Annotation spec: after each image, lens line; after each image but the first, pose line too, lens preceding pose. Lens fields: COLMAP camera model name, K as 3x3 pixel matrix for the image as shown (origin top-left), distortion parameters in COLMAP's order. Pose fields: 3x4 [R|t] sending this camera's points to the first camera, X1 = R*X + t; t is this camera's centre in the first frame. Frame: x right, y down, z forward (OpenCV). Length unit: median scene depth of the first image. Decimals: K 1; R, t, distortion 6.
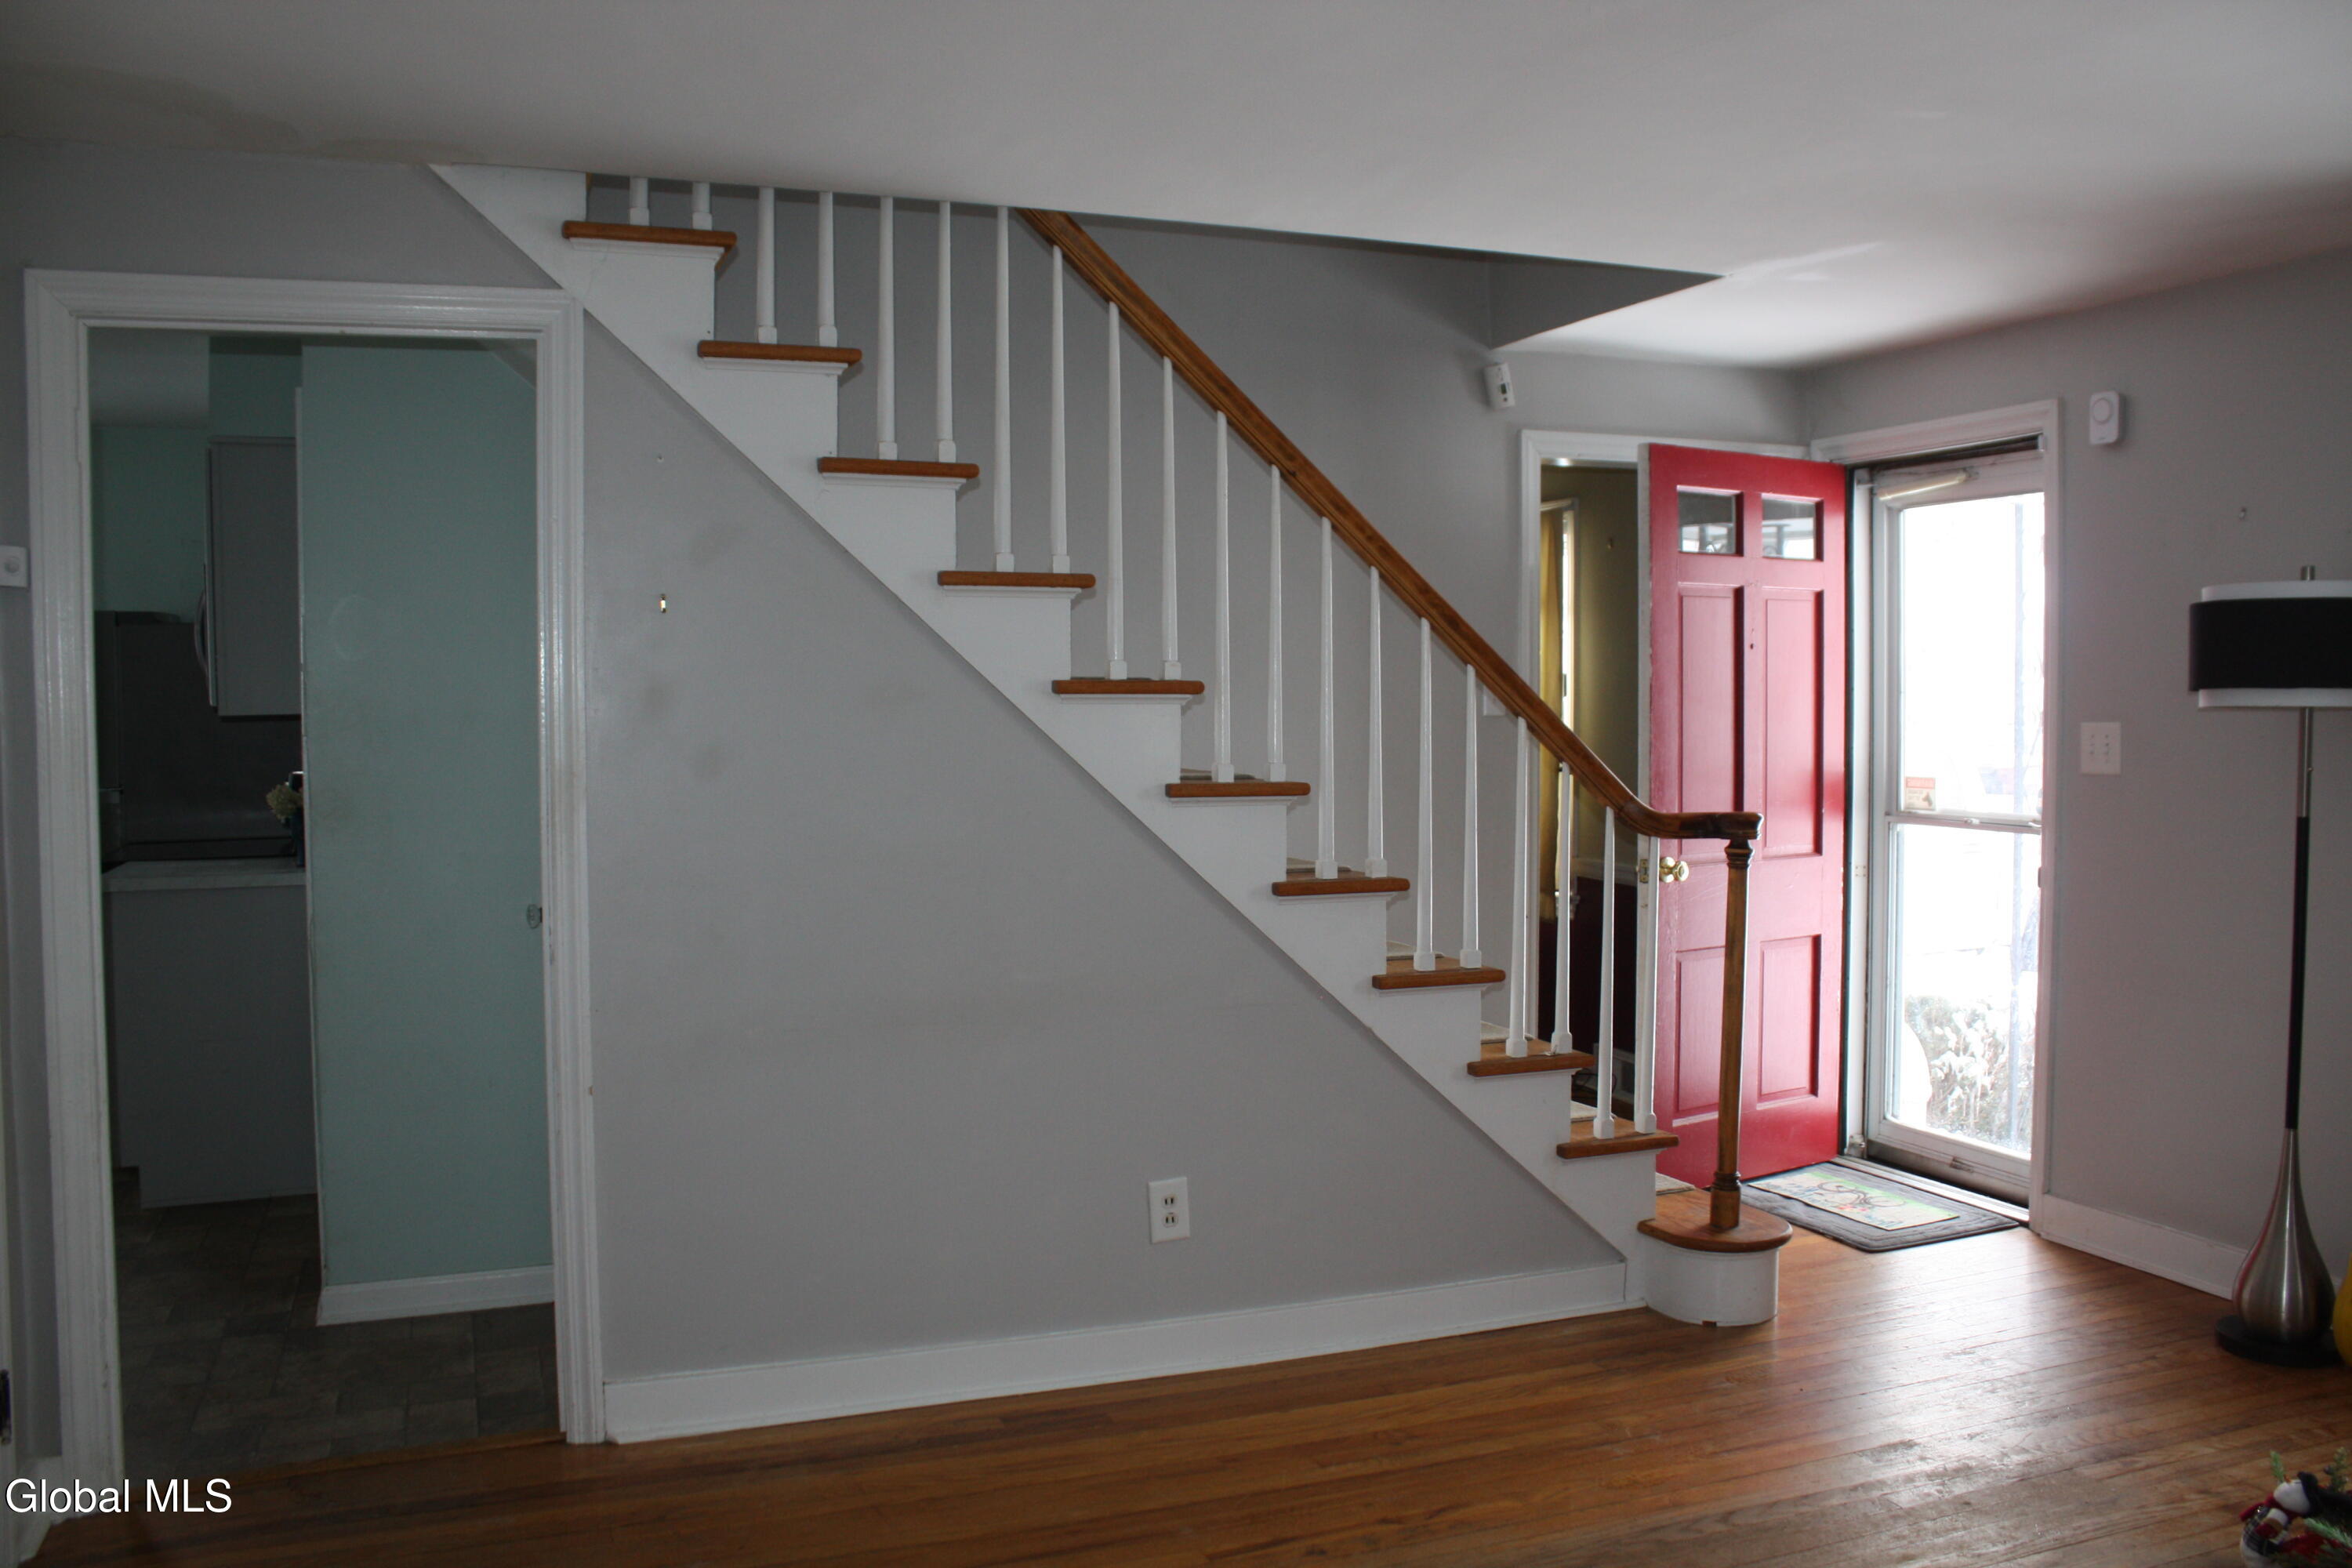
lens RADIAL K [[1961.4, 0, 1235.0], [0, 1961.4, 788.4], [0, 0, 1]] dist [-0.165537, 0.138083]
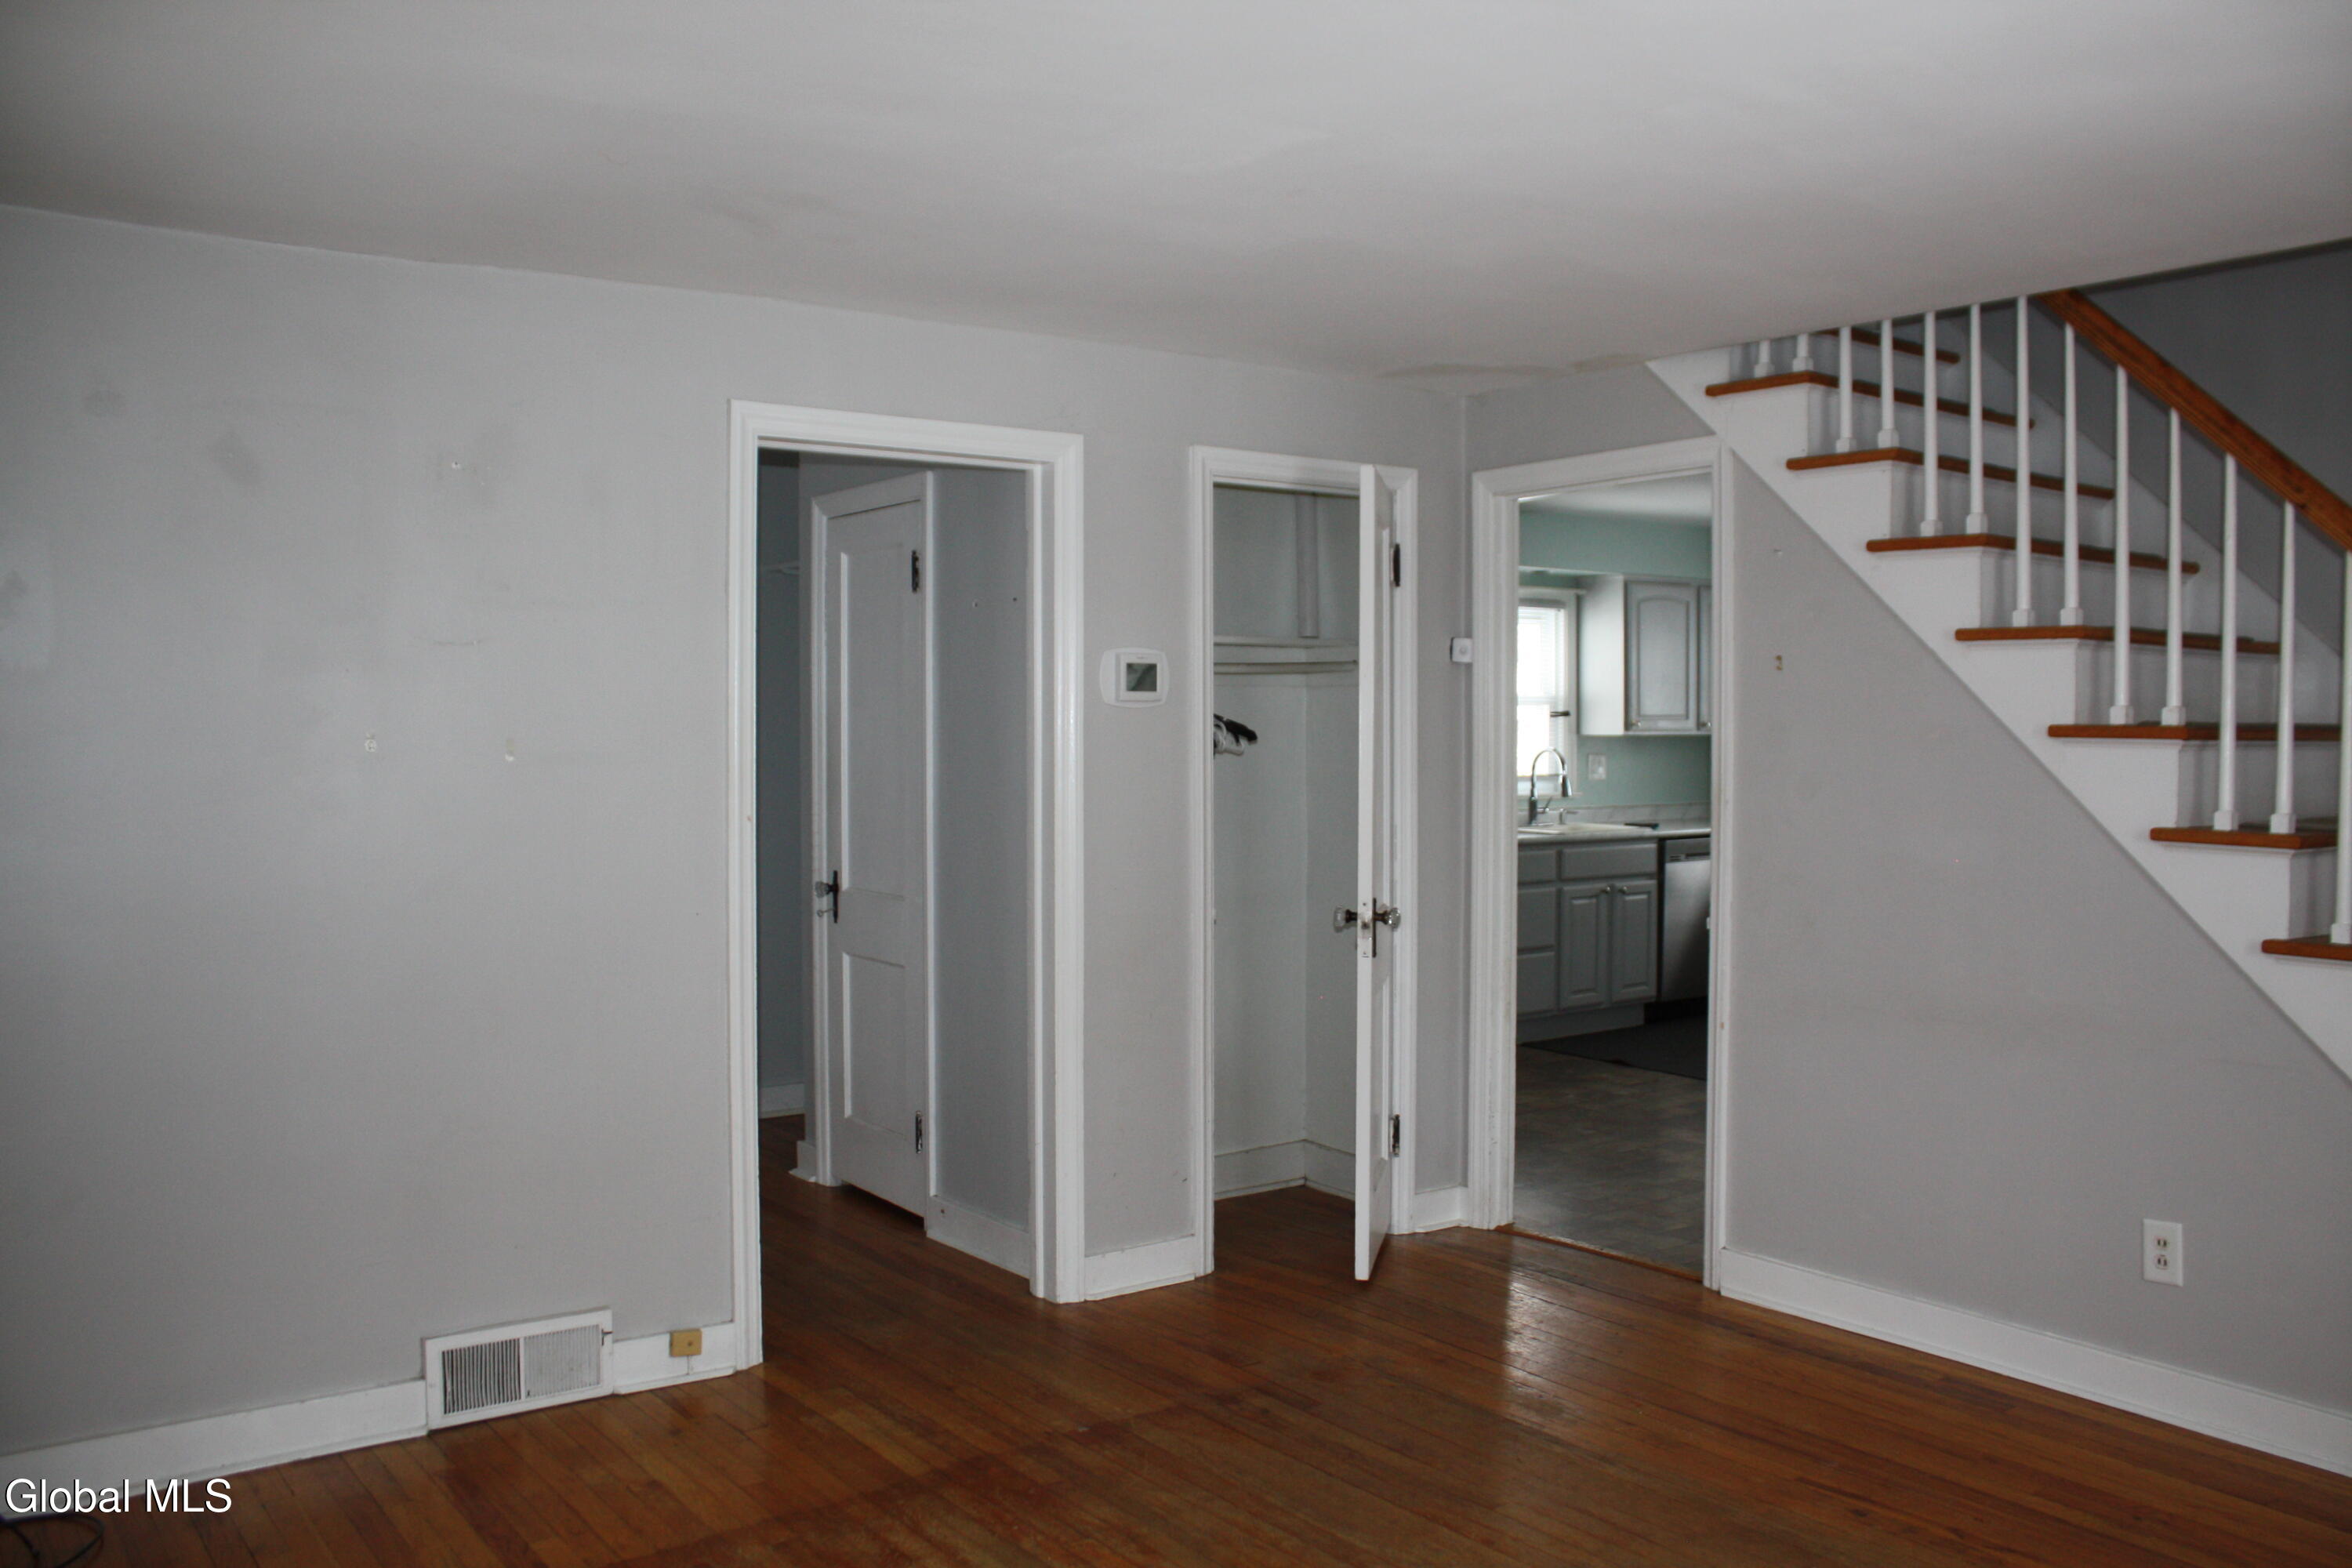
lens RADIAL K [[1961.4, 0, 1235.0], [0, 1961.4, 788.4], [0, 0, 1]] dist [-0.165537, 0.138083]
pose [[0.253250, 0.035461, -0.966751, 0.850284], [-0.056661, 0.998156, 0.021770, -0.017608], [0.965740, 0.049264, 0.254792, 0.304714]]
